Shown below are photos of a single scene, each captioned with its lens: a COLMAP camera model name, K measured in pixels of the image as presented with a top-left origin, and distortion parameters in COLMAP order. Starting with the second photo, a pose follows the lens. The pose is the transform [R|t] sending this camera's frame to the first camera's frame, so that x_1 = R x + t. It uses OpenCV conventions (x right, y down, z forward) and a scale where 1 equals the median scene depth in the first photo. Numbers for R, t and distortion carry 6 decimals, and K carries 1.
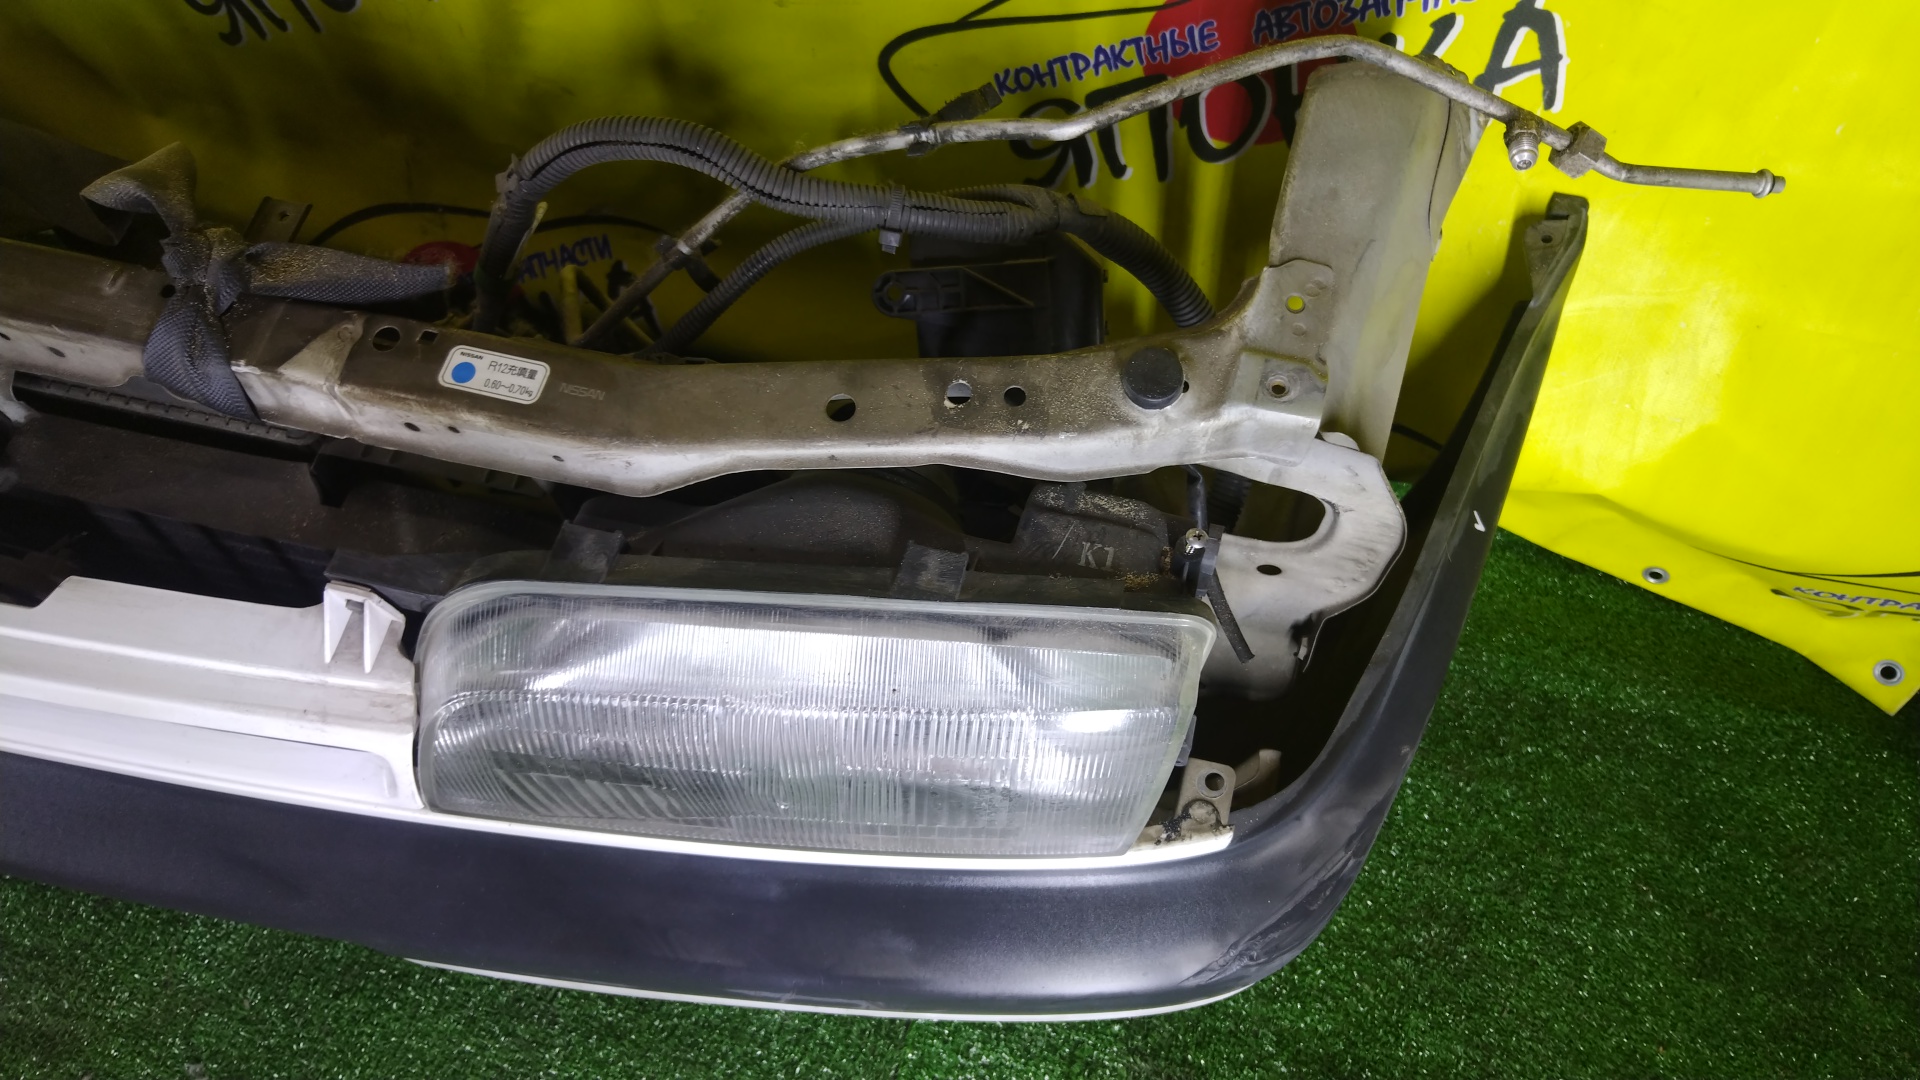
lens RADIAL K [[1279.4, 0, 930.1], [0, 1279.4, 522.4], [0, 0, 1]] dist [-0.013518, 0.017518]
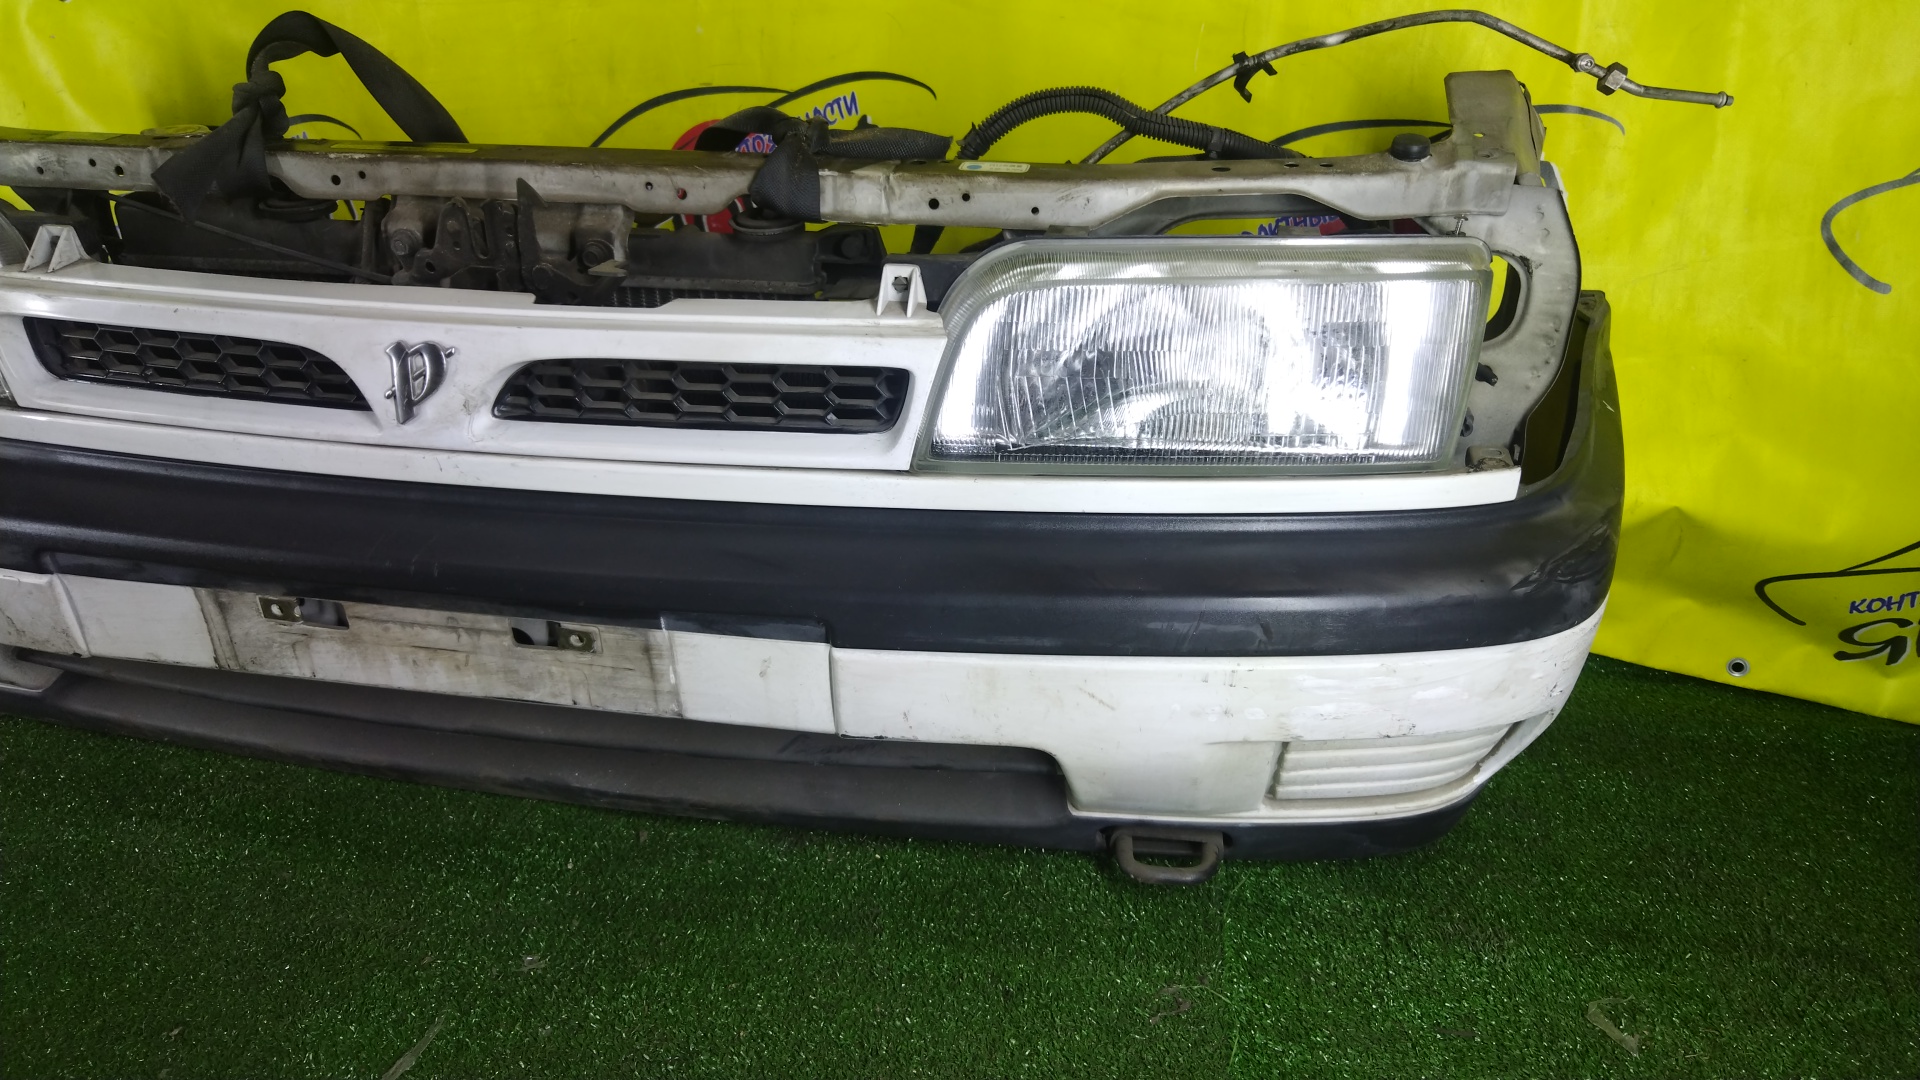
lens RADIAL K [[1279.4, 0, 955.0], [0, 1279.4, 565.4], [0, 0, 1]] dist [-0.013518, 0.017518]
pose [[0.996914, -0.003027, 0.078445, -0.365149], [0.046593, 0.827038, -0.560212, 0.827444], [-0.063181, 0.562138, 0.824627, -0.010673]]
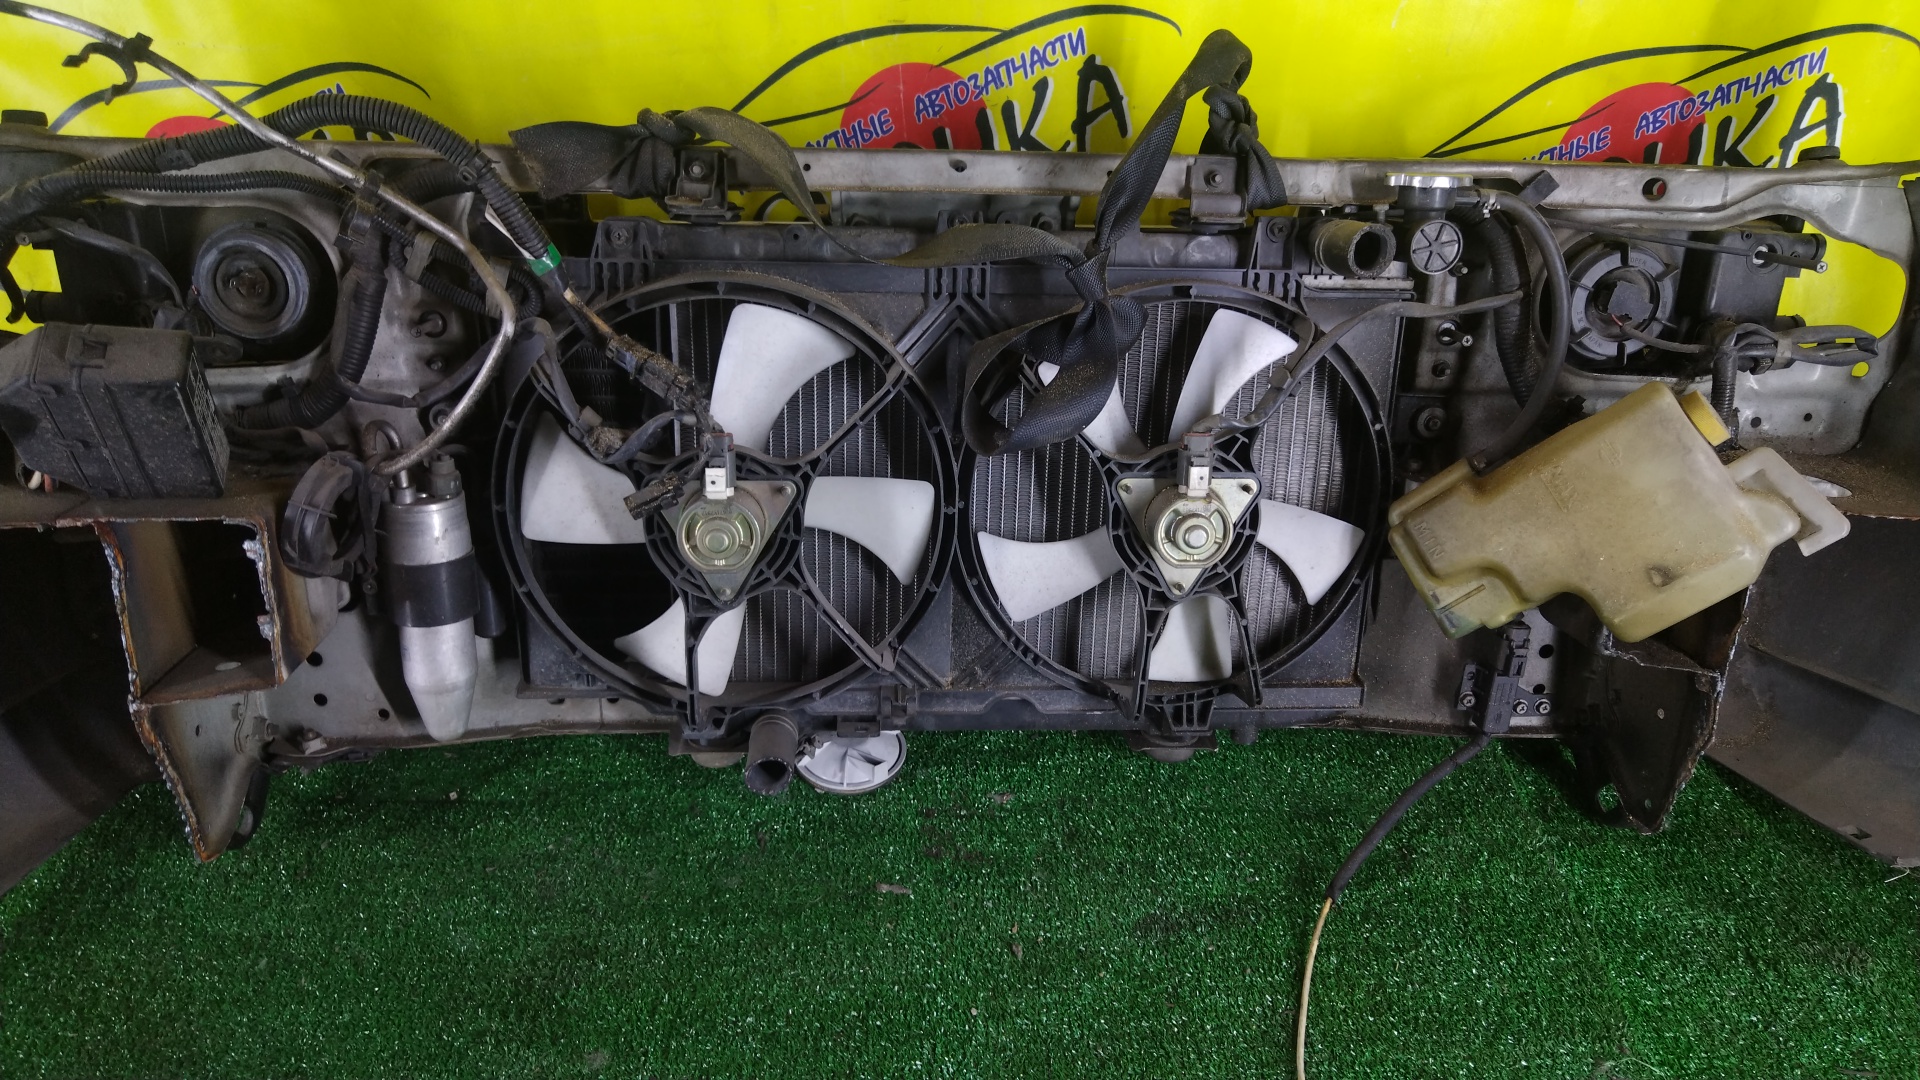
lens RADIAL K [[1279.4, 0, 953.6], [0, 1279.4, 532.1], [0, 0, 1]] dist [-0.013518, 0.017518]
pose [[0.964932, -0.147570, 0.217092, -0.855854], [0.206511, 0.937296, -0.280766, 0.270414], [-0.162047, 0.315752, 0.934902, -0.068906]]
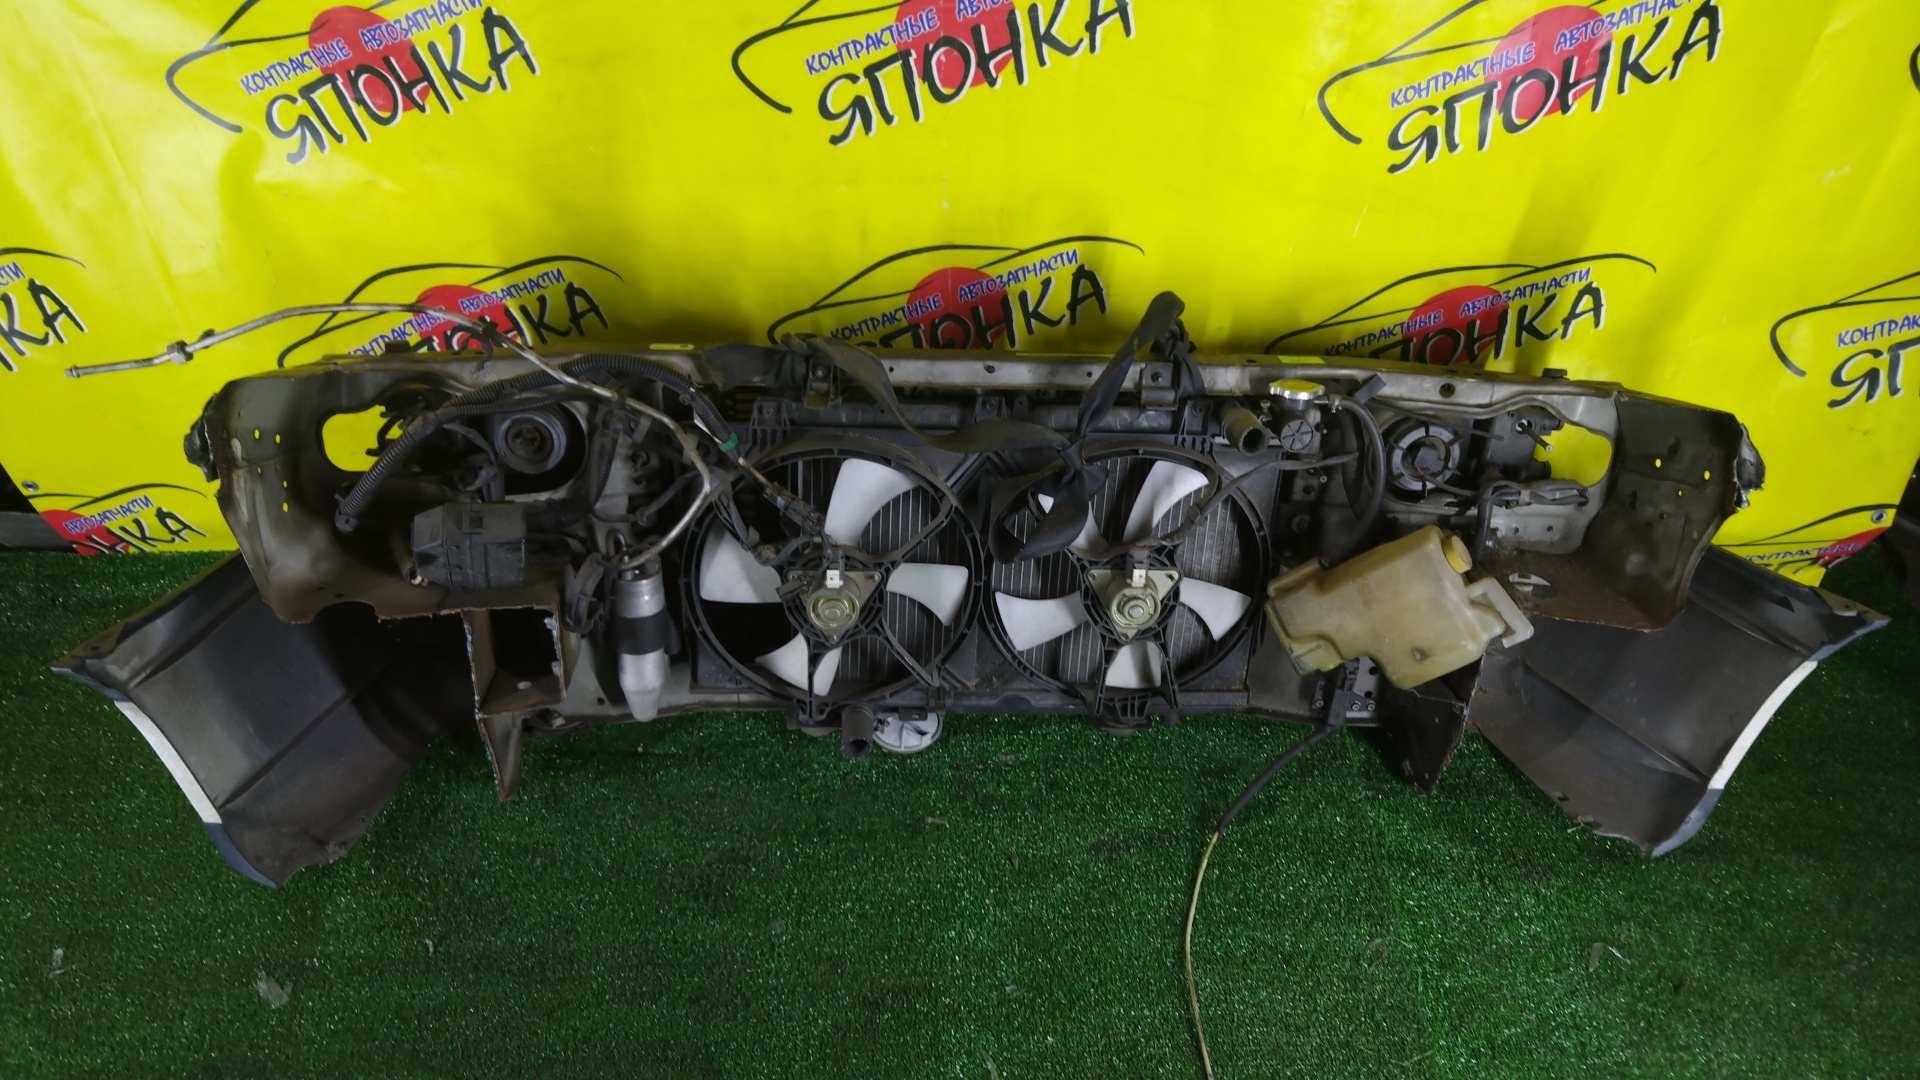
lens RADIAL K [[1279.4, 0, 952.6], [0, 1279.4, 518.3], [0, 0, 1]] dist [-0.013518, 0.017518]
pose [[0.967595, -0.152127, 0.201536, -0.992617], [0.187236, 0.967767, -0.168432, 0.117832], [-0.169416, 0.200709, 0.964891, -0.765595]]
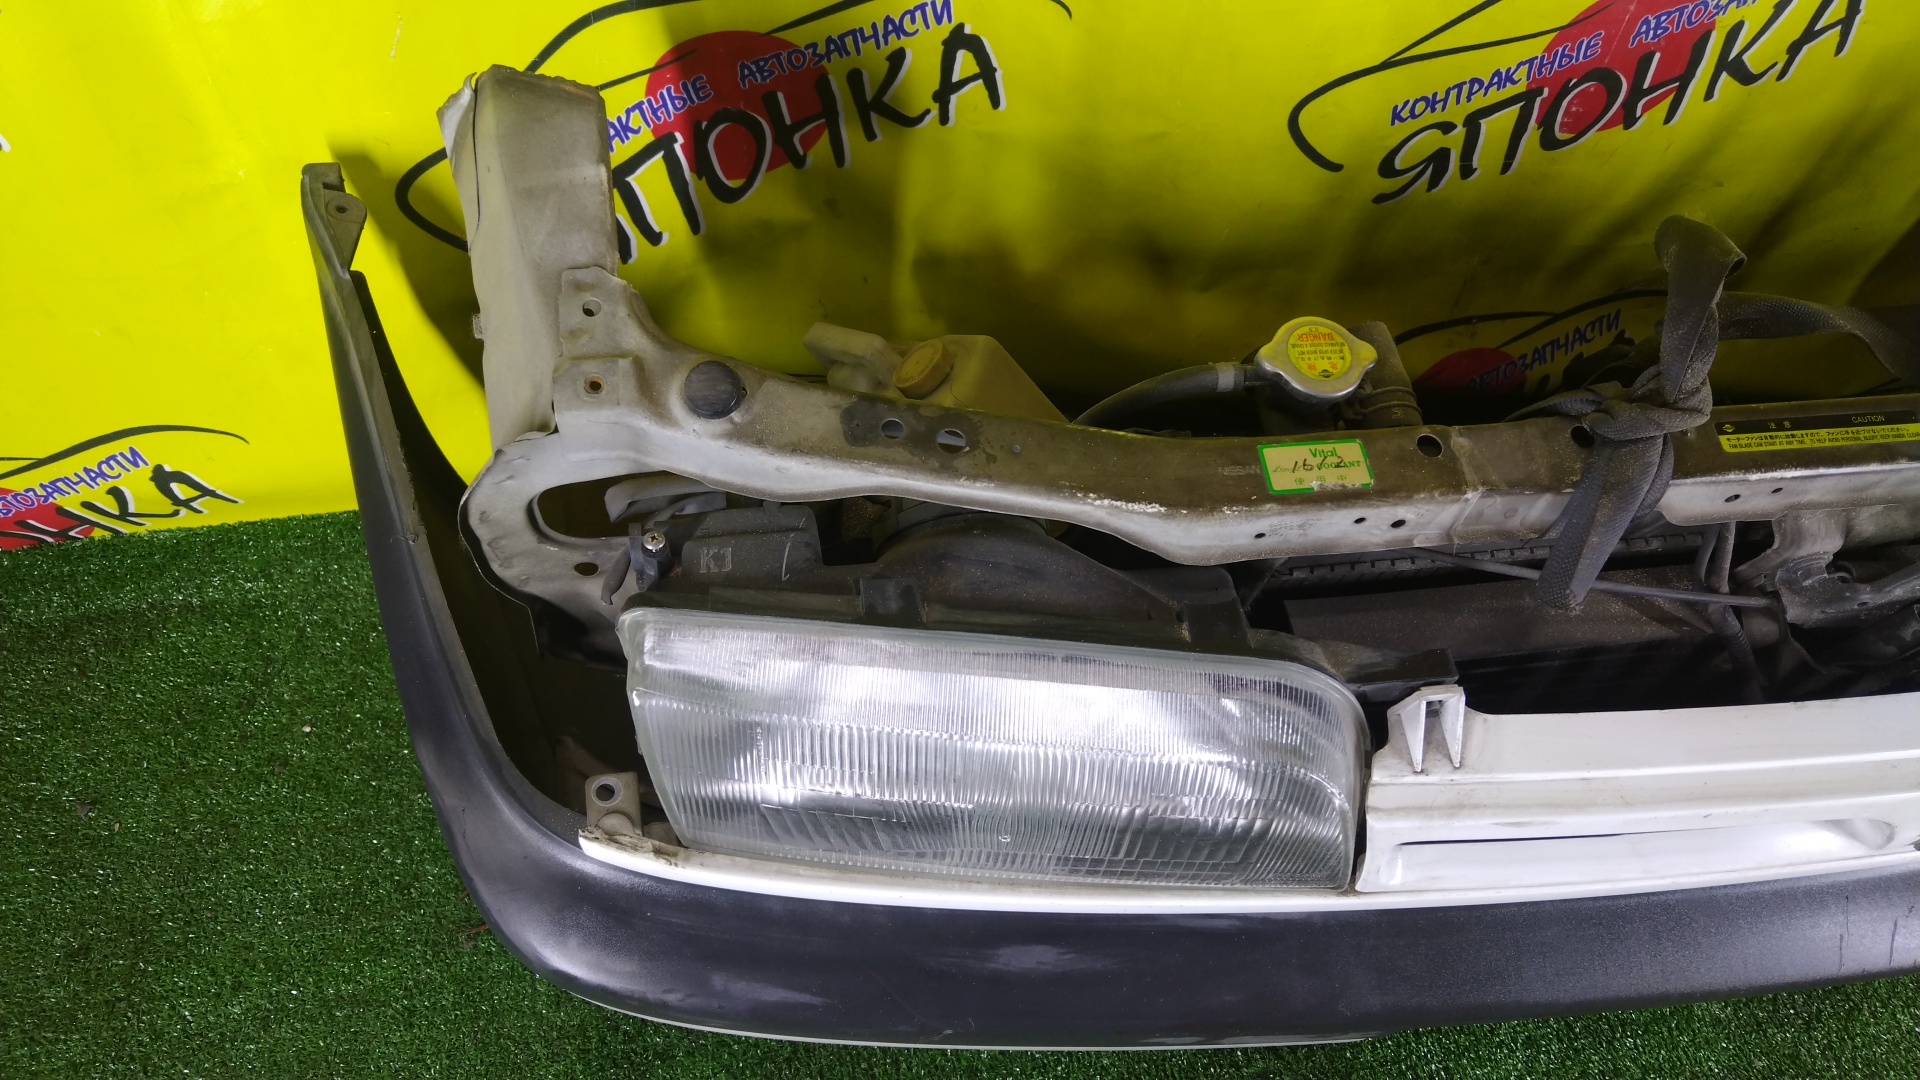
lens RADIAL K [[1279.4, 0, 939.9], [0, 1279.4, 517.0], [0, 0, 1]] dist [-0.013518, 0.017518]
pose [[0.916335, -0.267769, 0.297707, -1.561102], [0.268135, 0.962533, 0.040426, -0.330453], [-0.297378, 0.042782, 0.953801, 0.187293]]
